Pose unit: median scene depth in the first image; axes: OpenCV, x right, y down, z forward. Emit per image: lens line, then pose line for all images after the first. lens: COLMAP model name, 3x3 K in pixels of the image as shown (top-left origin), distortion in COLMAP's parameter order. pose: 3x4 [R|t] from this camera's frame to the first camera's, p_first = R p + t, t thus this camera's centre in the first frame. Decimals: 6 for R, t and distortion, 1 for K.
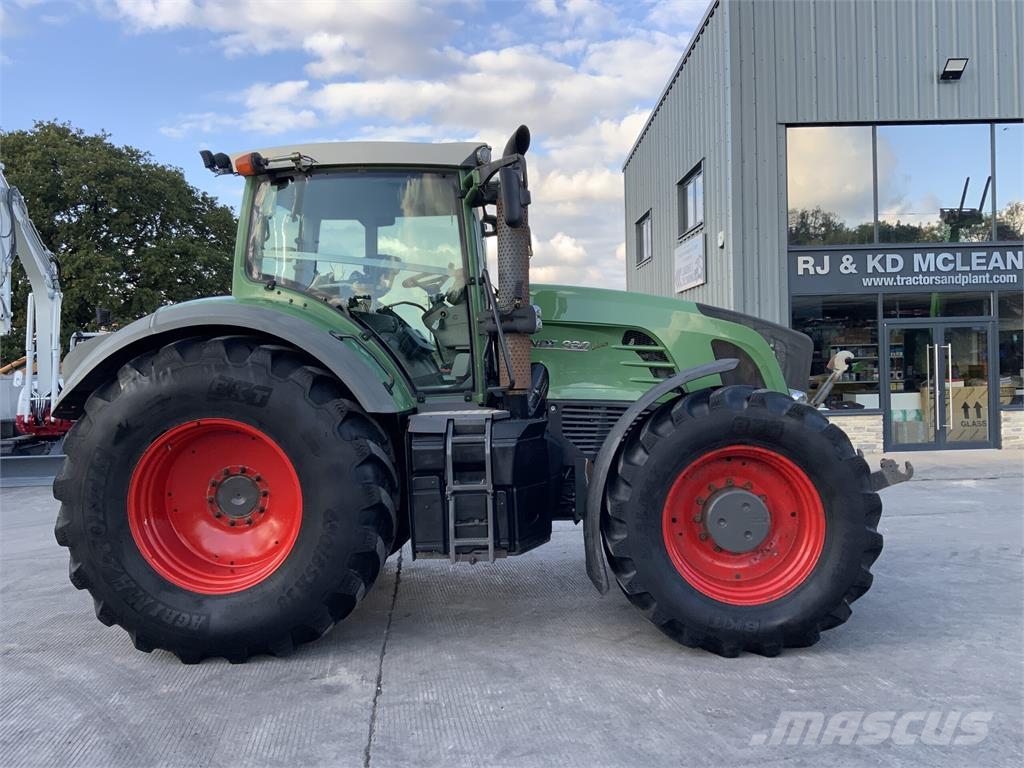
lens RADIAL K [[841.1, 0, 515.1], [0, 841.1, 379.8], [0, 0, 1]] dist [0.079301, -0.155255]
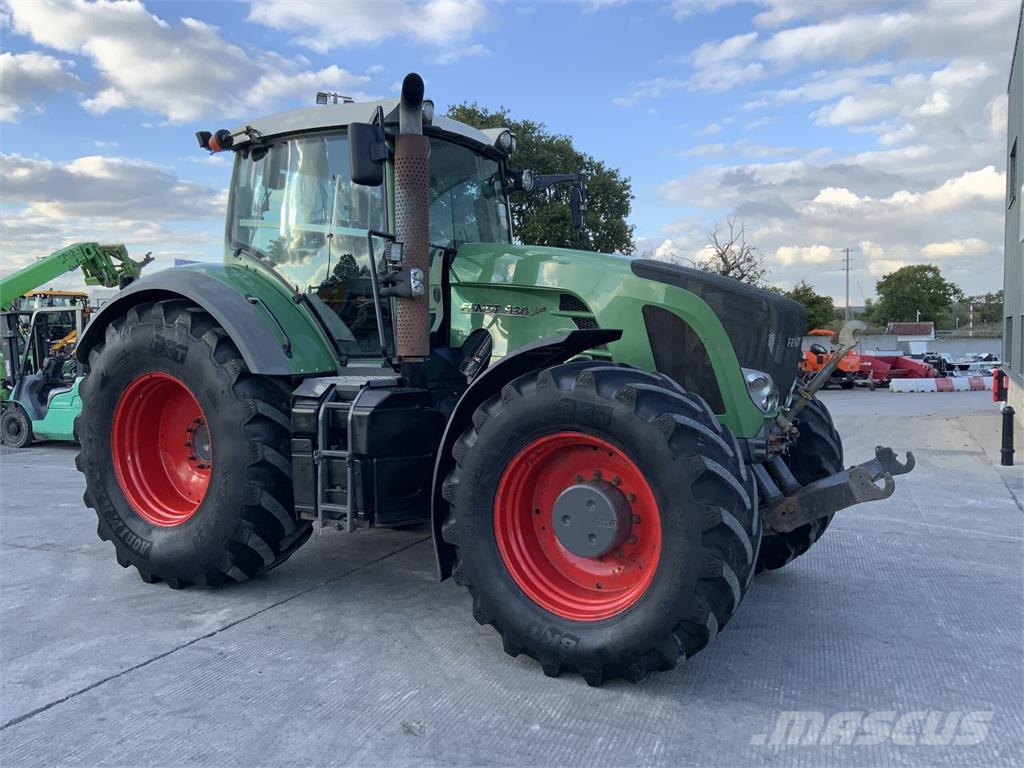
lens RADIAL K [[841.1, 0, 515.1], [0, 841.1, 379.8], [0, 0, 1]] dist [0.079301, -0.155255]
pose [[0.875880, 0.048520, -0.480084, 0.610334], [-0.025553, 0.998200, 0.054264, -0.018407], [0.481852, -0.035261, 0.875543, 0.236893]]
